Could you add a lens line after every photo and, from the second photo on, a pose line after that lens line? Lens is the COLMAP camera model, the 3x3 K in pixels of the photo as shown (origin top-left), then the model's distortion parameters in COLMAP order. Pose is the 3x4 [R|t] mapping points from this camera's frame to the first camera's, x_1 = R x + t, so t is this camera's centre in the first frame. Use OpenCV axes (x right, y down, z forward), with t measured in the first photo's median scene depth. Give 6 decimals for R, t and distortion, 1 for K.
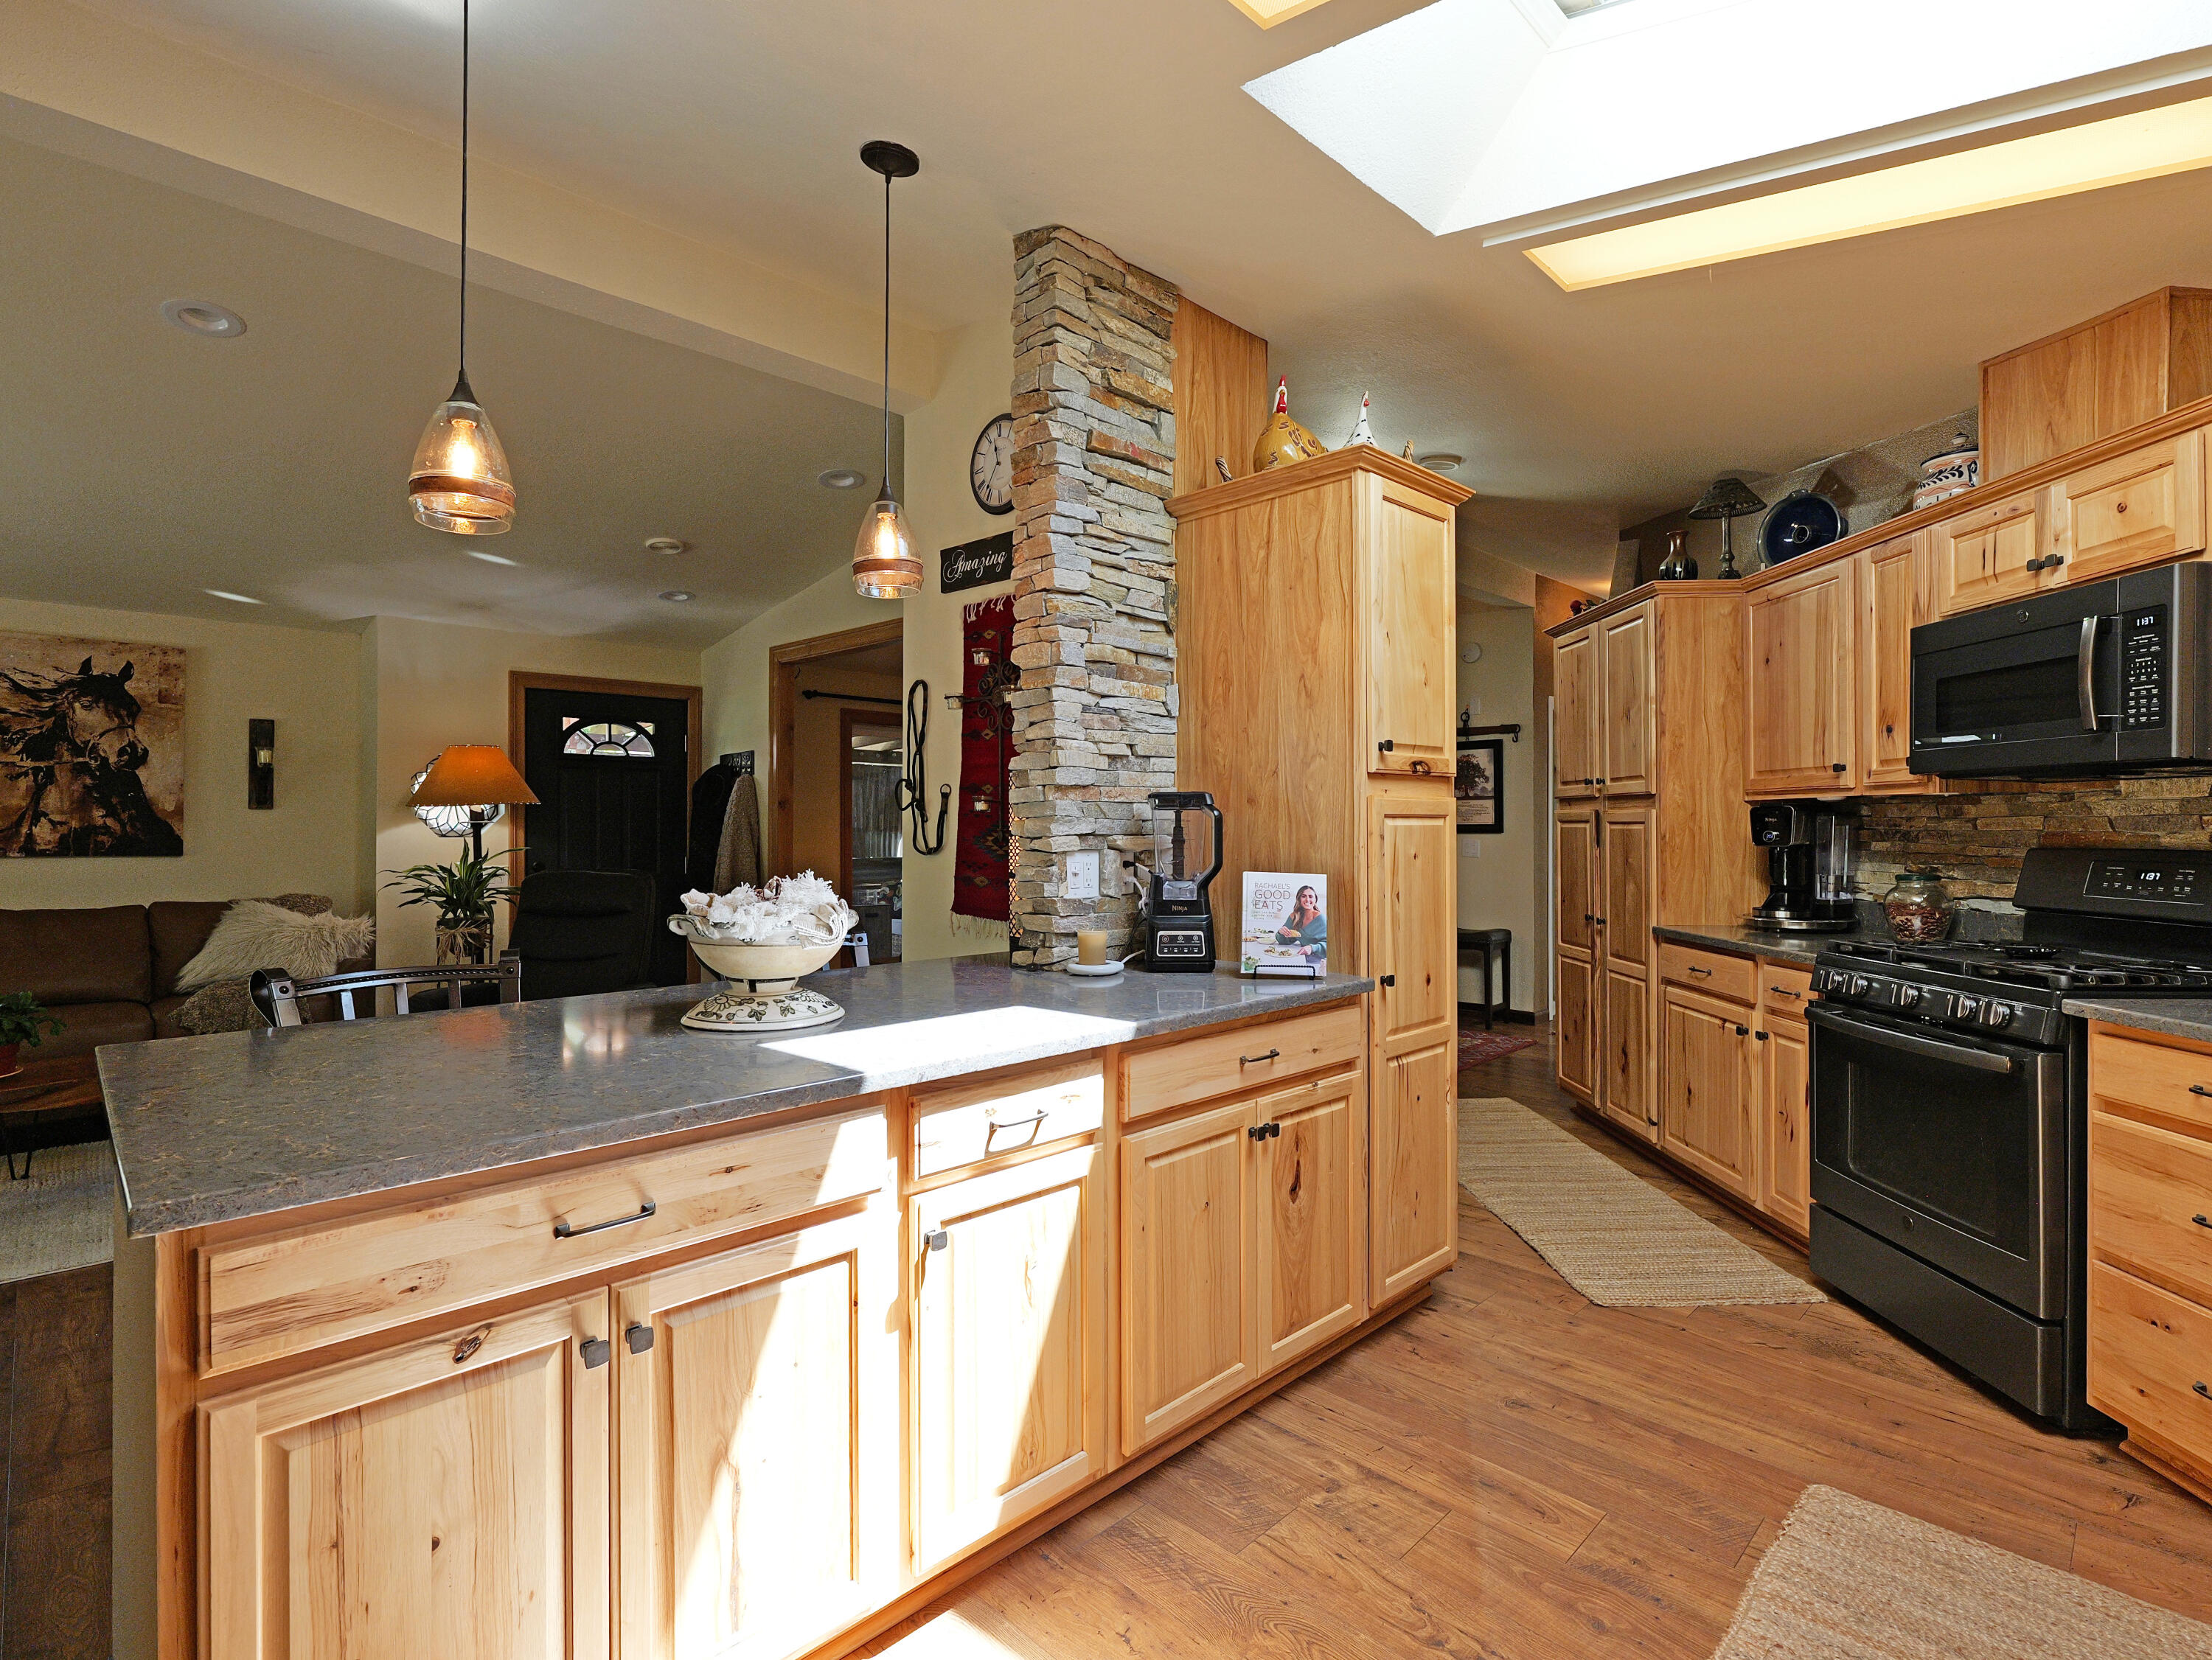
lens RADIAL K [[1075.7, 0, 1102.3], [0, 1075.7, 828.8], [0, 0, 1]] dist [-0.004528, -0.000310]
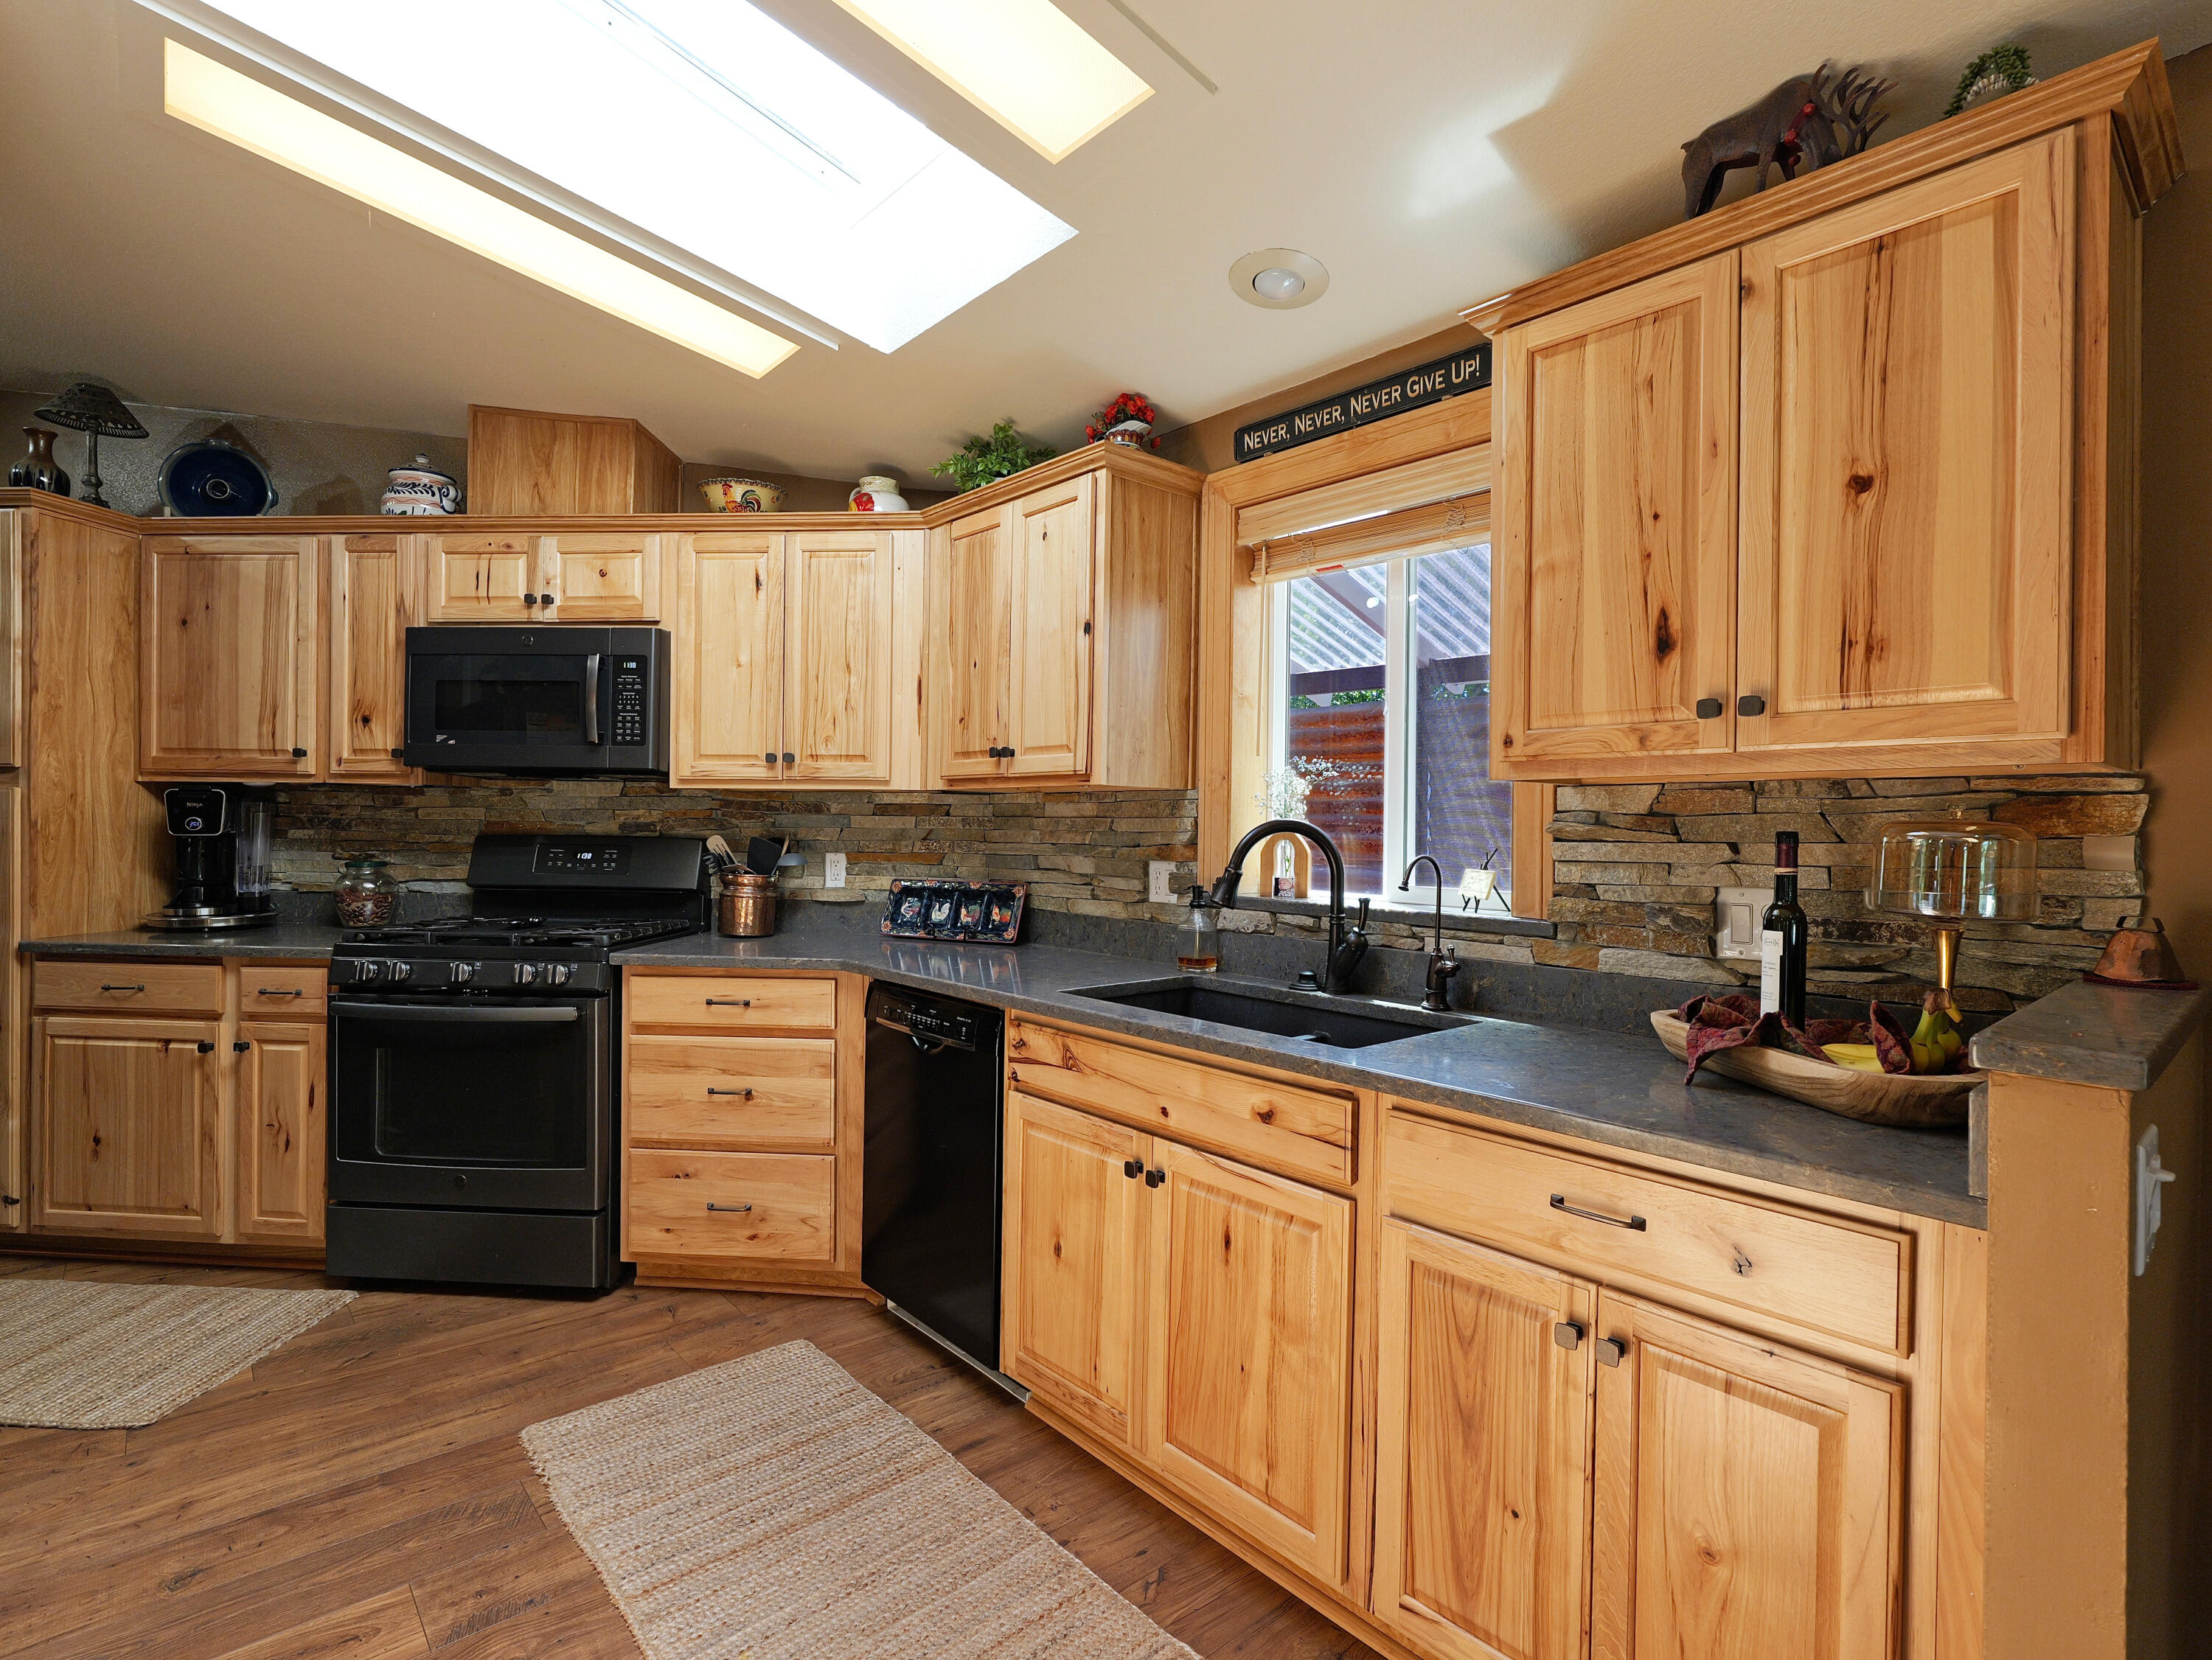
lens RADIAL K [[1075.7, 0, 1103.6], [0, 1075.7, 828.9], [0, 0, 1]] dist [-0.004528, -0.000310]
pose [[0.061959, -0.003460, 0.998073, -0.155393], [-0.011031, 0.999931, 0.004152, -0.000598], [-0.998018, -0.011267, 0.061917, 0.151830]]
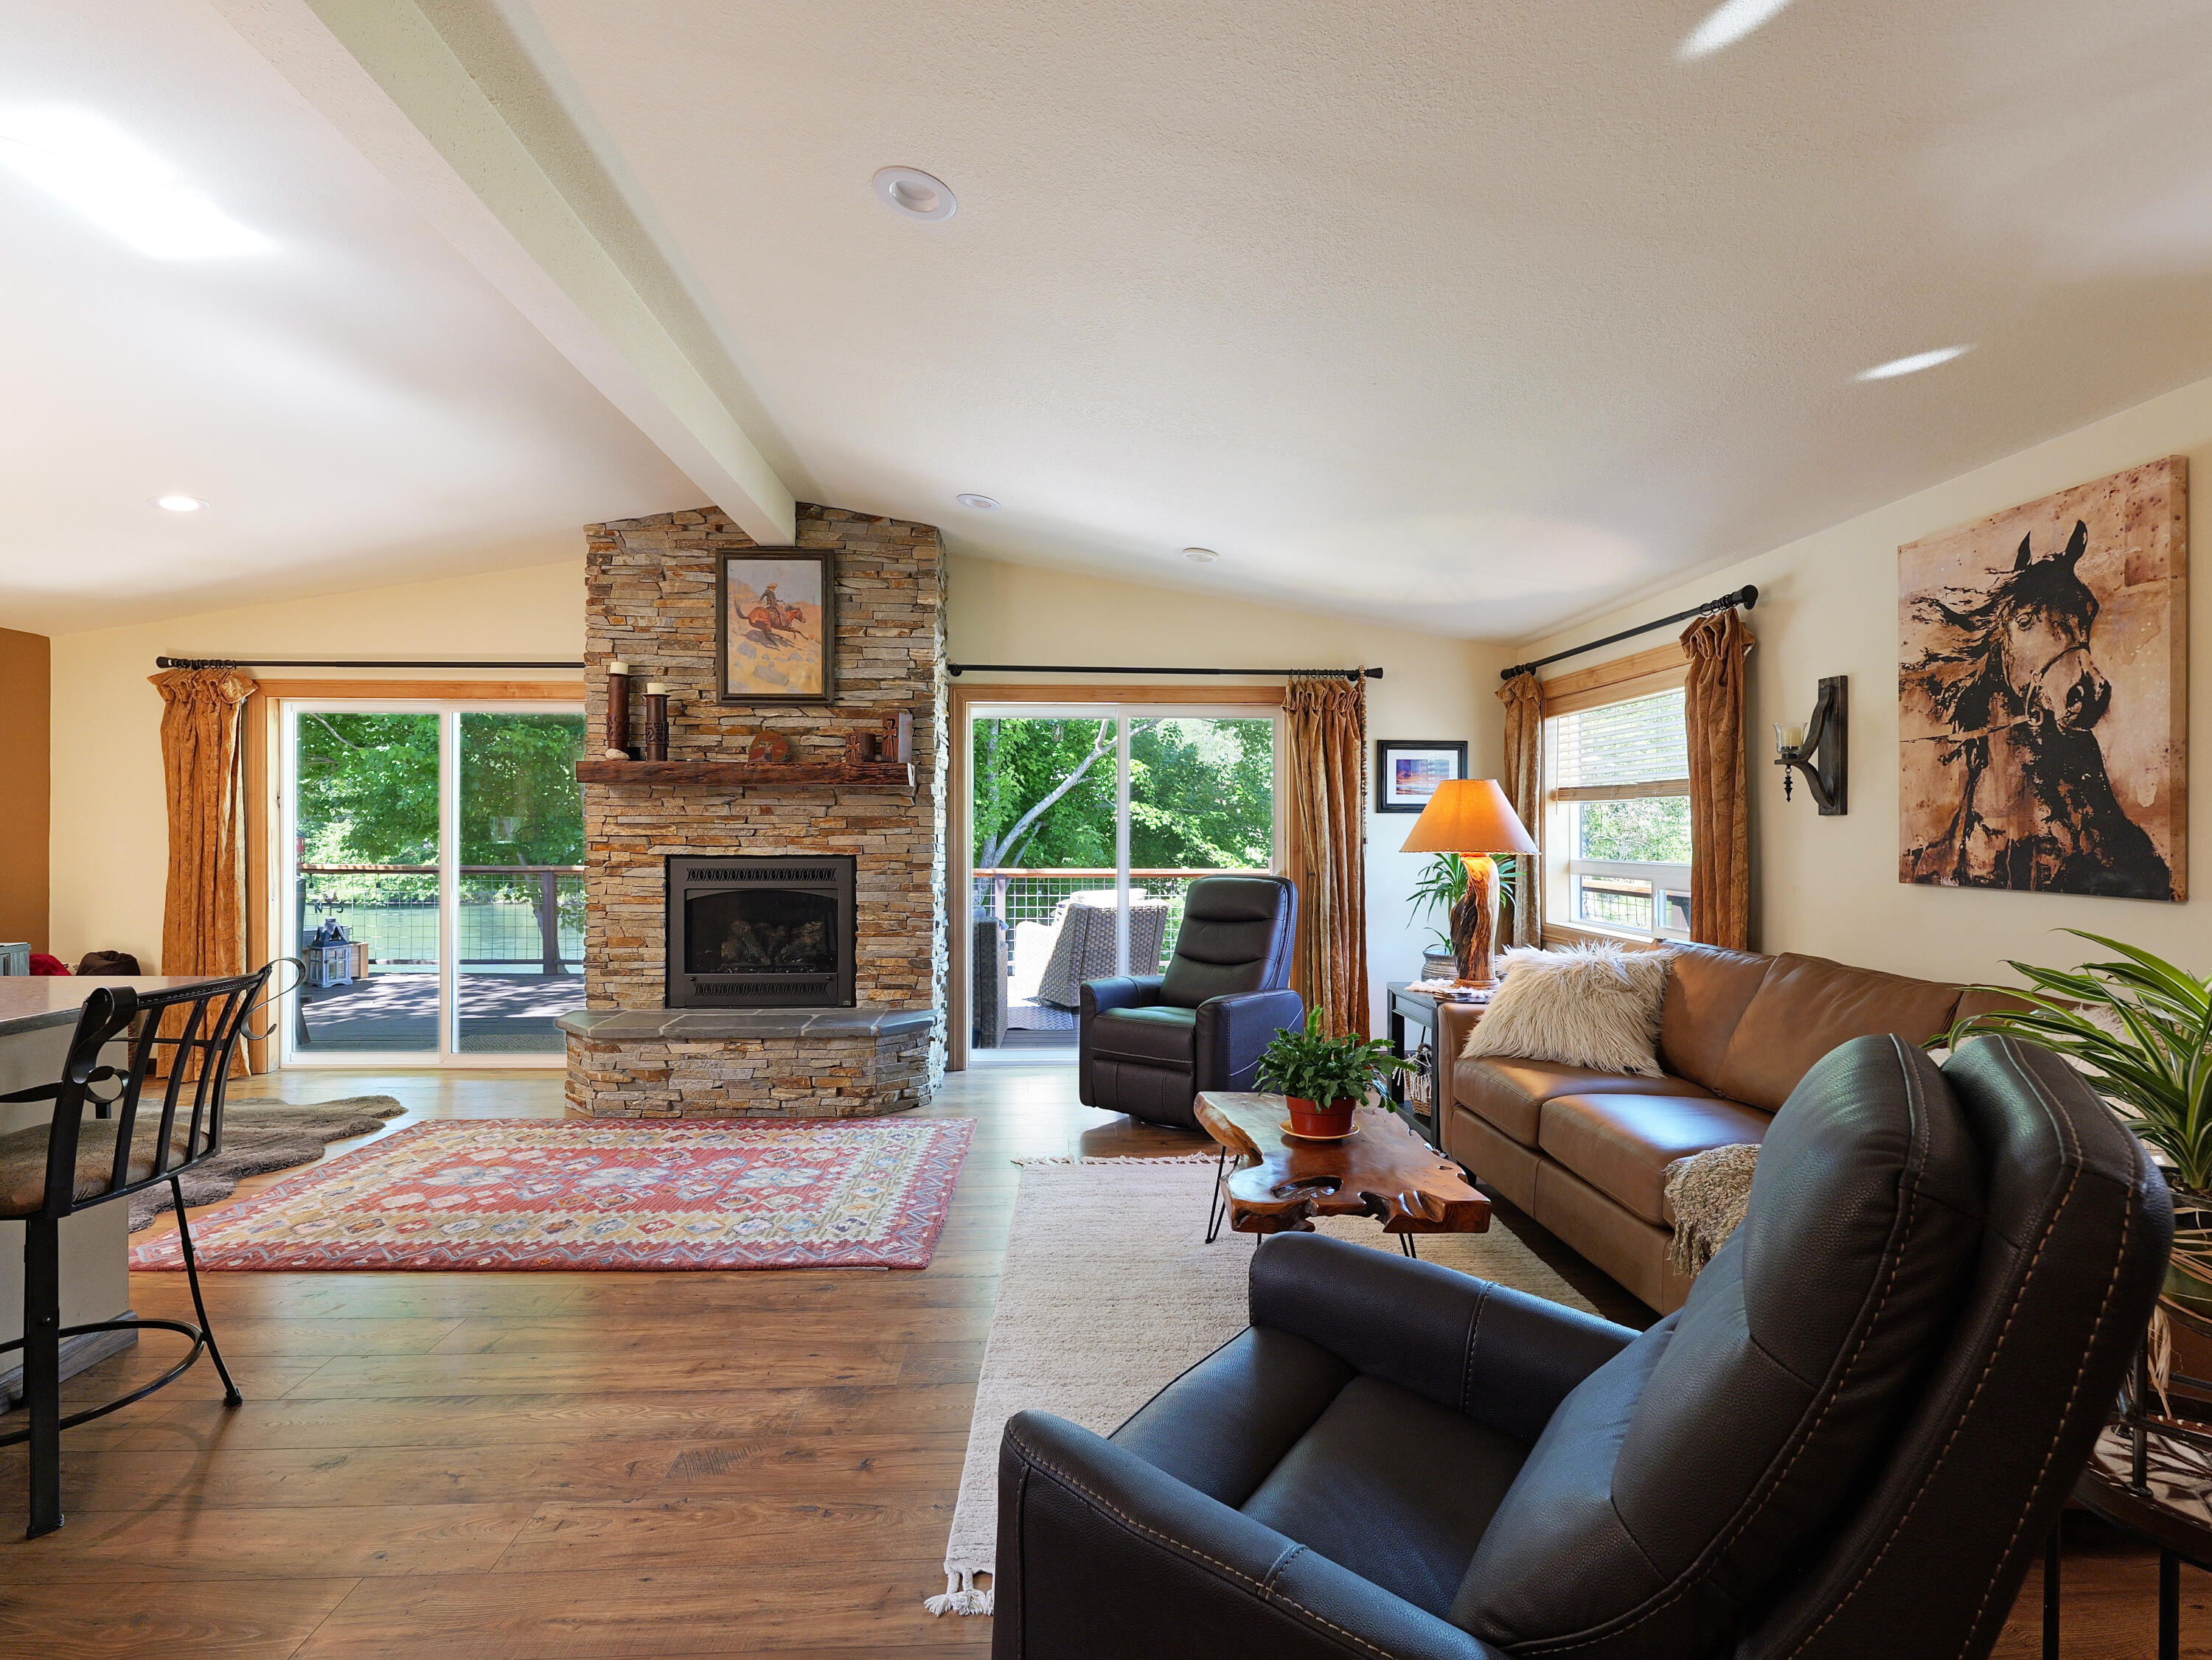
lens RADIAL K [[1011.8, 0, 1100.1], [0, 1011.8, 825.9], [0, 0, 1]] dist [-0.010456, -0.000774]
pose [[-0.672775, -0.007166, -0.739812, -0.242858], [-0.003772, 0.999973, -0.006256, -0.003552], [0.739837, -0.001418, -0.672784, 1.026895]]
